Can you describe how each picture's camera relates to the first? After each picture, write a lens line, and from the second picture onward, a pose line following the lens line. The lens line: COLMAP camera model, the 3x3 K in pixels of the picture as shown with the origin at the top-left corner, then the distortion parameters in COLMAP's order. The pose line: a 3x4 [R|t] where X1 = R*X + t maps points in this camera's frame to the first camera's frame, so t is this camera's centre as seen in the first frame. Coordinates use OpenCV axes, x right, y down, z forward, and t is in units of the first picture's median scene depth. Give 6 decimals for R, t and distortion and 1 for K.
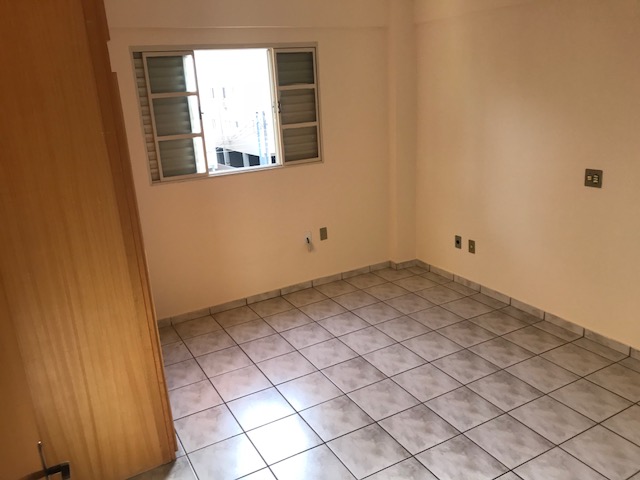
lens RADIAL K [[522.3, 0, 320.0], [0, 522.3, 240.0], [0, 0, 1]] dist [0.045616, -0.094937]
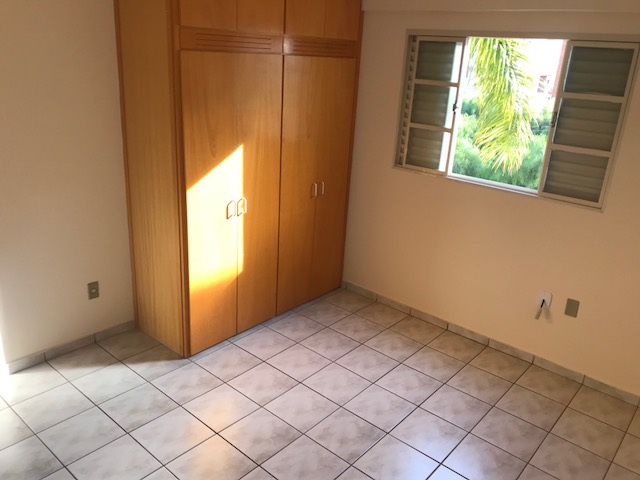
lens RADIAL K [[522.3, 0, 320.0], [0, 522.3, 240.0], [0, 0, 1]] dist [0.045616, -0.094937]
pose [[0.334063, 0.388819, -0.858616, 0.544949], [-0.345091, 0.898153, 0.272458, -0.199228], [0.877106, 0.205283, 0.434217, 0.446855]]
